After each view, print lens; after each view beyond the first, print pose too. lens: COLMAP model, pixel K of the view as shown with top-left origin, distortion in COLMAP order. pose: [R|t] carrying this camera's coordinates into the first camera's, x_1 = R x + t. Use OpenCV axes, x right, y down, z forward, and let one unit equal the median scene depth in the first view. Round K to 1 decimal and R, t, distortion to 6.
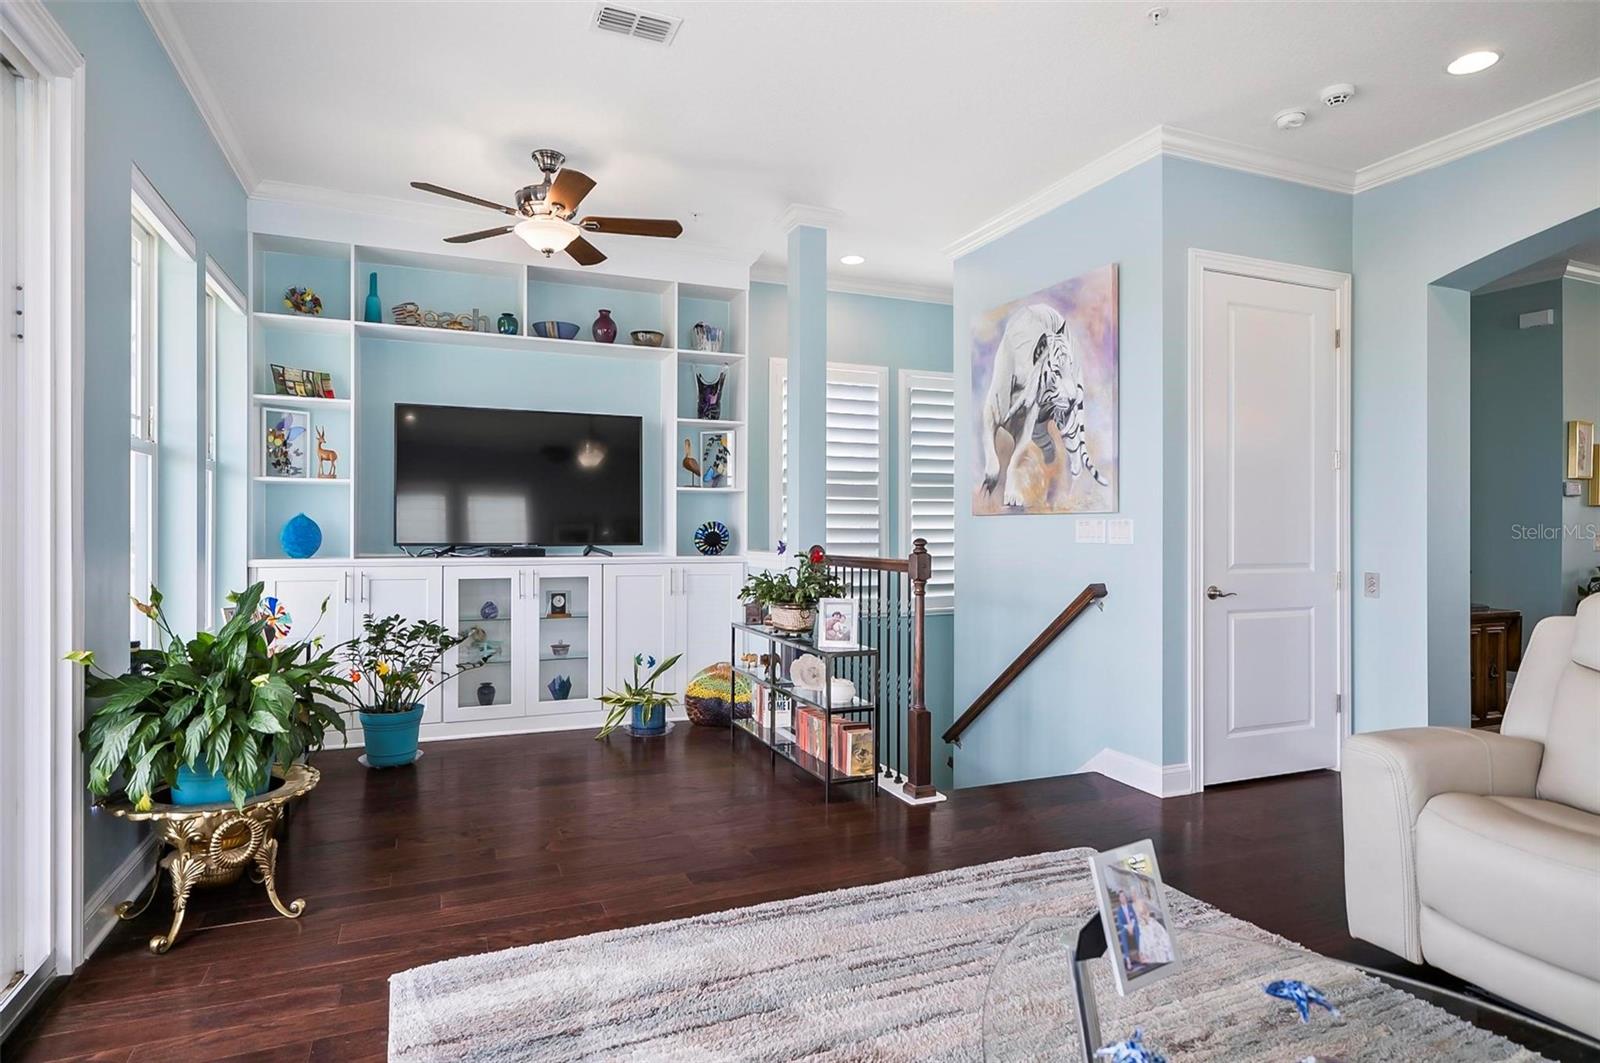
lens RADIAL K [[884.0, 0, 800.0], [0, 884.0, 531.5], [0, 0, 1]] dist [0.001599, 0.000154]
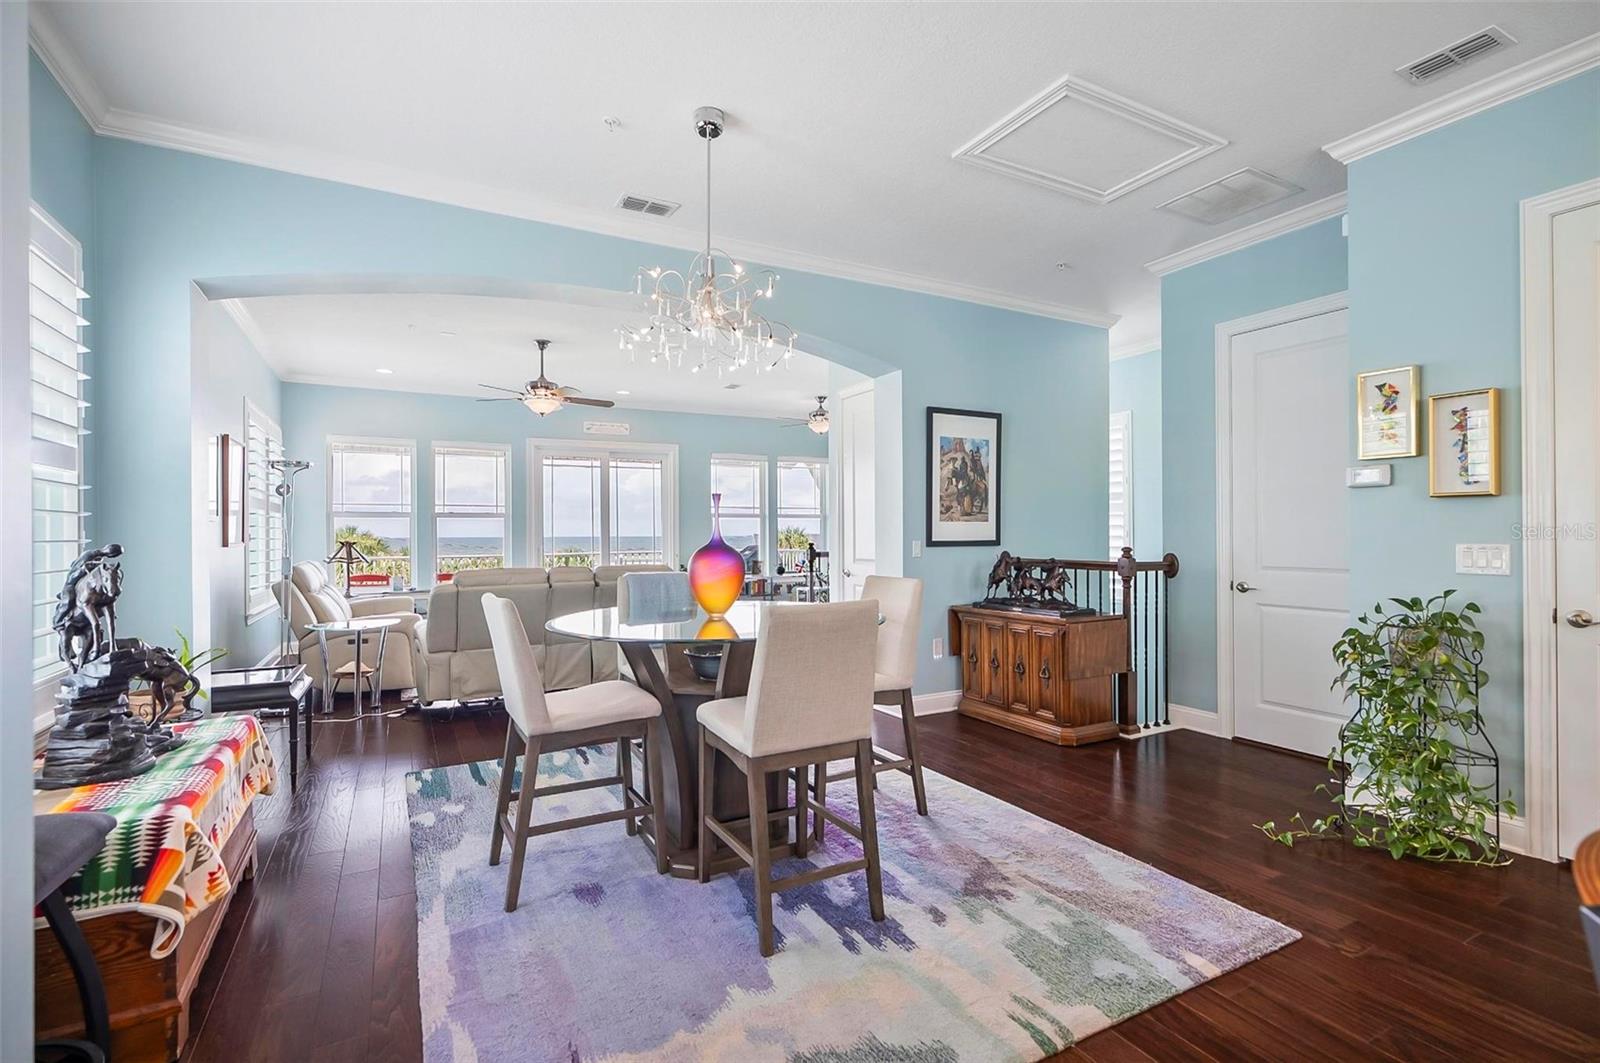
lens RADIAL K [[739.4, 0, 807.9], [0, 739.4, 533.2], [0, 0, 1]] dist [0.000729, 0.000668]
pose [[0.104826, -0.005461, -0.994476, 1.789638], [0.004891, 0.999976, -0.004976, -0.005823], [0.994479, -0.004342, 0.104850, 0.678882]]
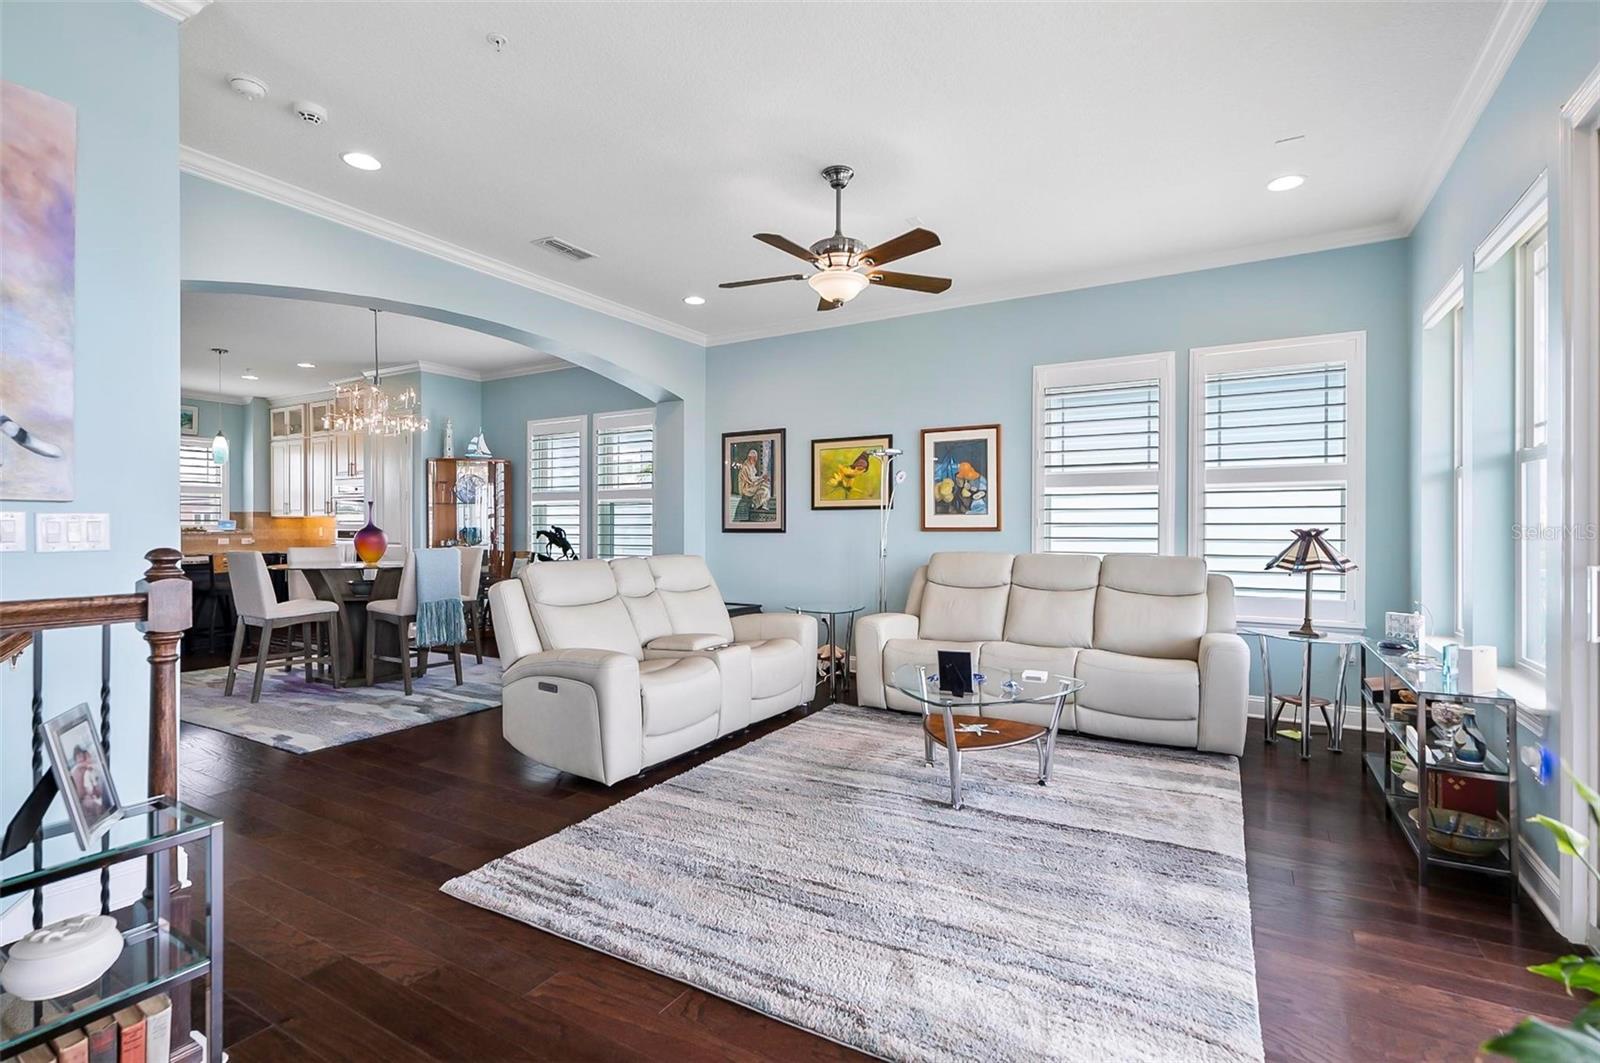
lens RADIAL K [[738.1, 0, 807.5], [0, 738.1, 527.3], [0, 0, 1]] dist [0.002184, 0.000398]
pose [[-0.598289, -0.003143, 0.801274, -0.355413], [-0.001243, 0.999995, 0.002994, -0.004806], [-0.801279, 0.000795, -0.598290, 0.827435]]
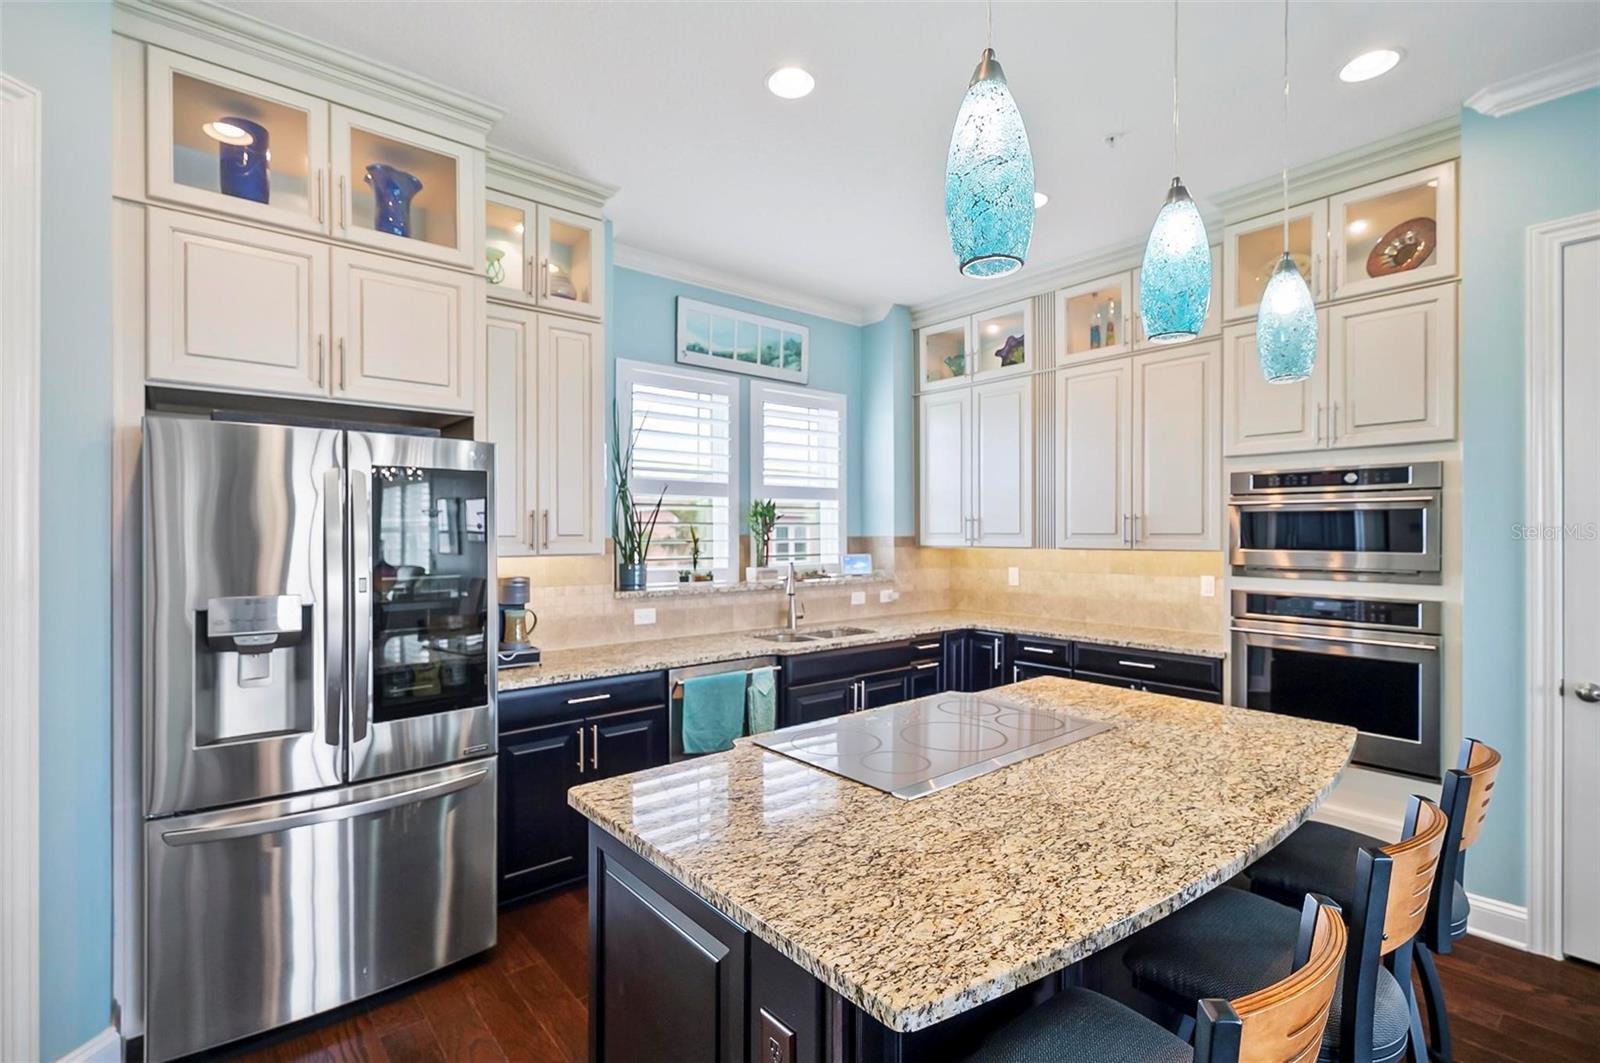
lens RADIAL K [[738.8, 0, 803.4], [0, 738.8, 536.1], [0, 0, 1]] dist [0.004317, -0.000187]
pose [[-0.291687, -0.006478, 0.956492, 1.408029], [0.002793, 0.999967, 0.007624, -0.051905], [-0.956510, 0.004895, -0.291659, 1.284432]]
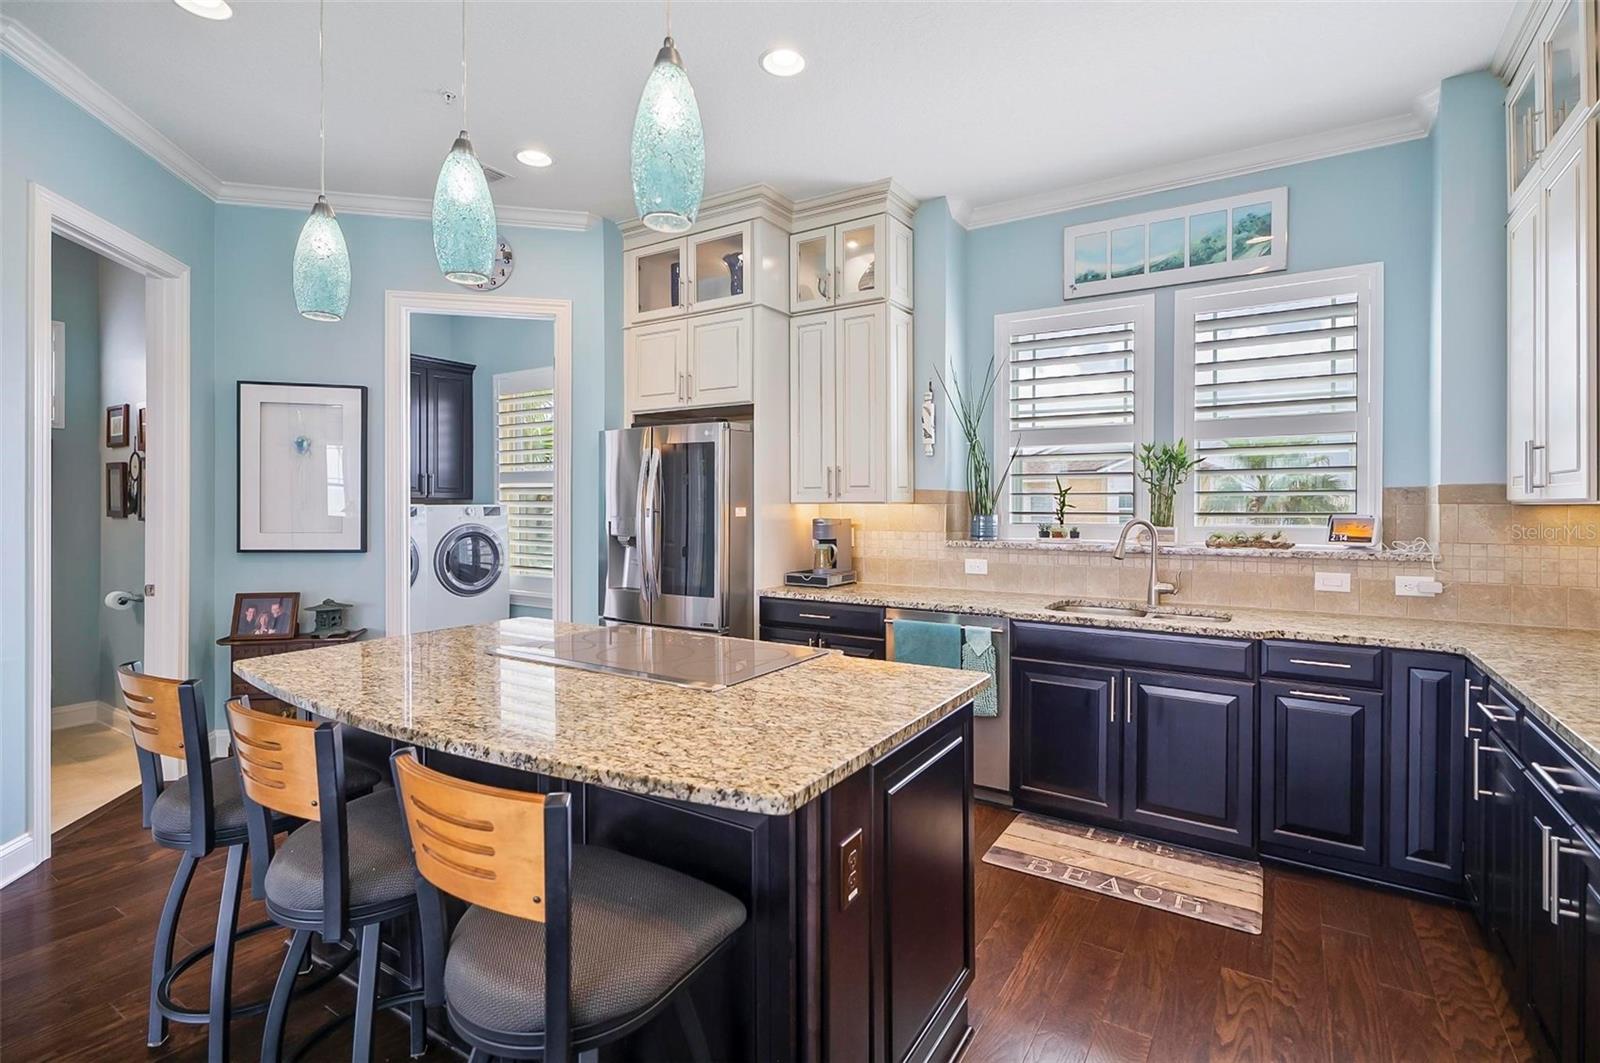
lens RADIAL K [[746.2, 0, 809.9], [0, 746.2, 507.3], [0, 0, 1]] dist [0.003975, 0.000048]
pose [[0.823977, -0.001971, 0.566620, 1.614138], [0.001023, 0.999997, 0.001992, -0.025381], [-0.566622, -0.001062, 0.823977, 0.610006]]
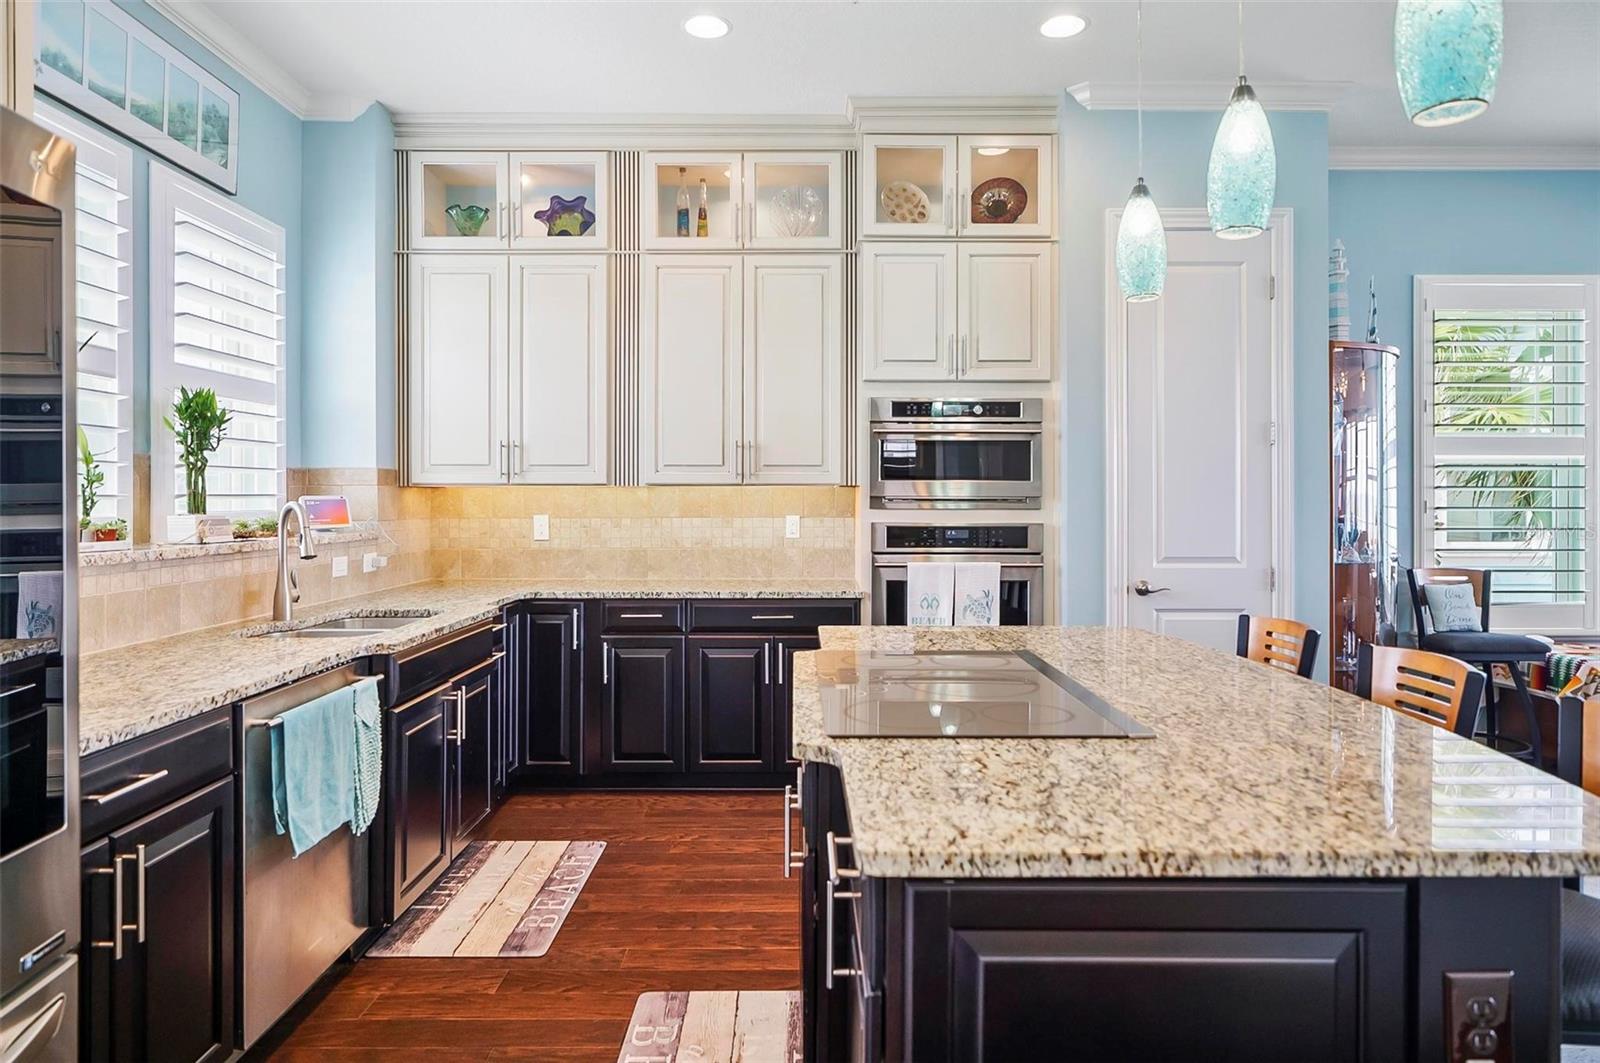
lens RADIAL K [[965.6, 0, 805.9], [0, 965.6, 499.3], [0, 0, 1]] dist [0.000203, 0.001794]
pose [[-0.922202, -0.001941, 0.386703, 1.698474], [-0.000765, 0.999995, 0.003195, -0.016703], [-0.386707, 0.002650, -0.922199, 1.516790]]
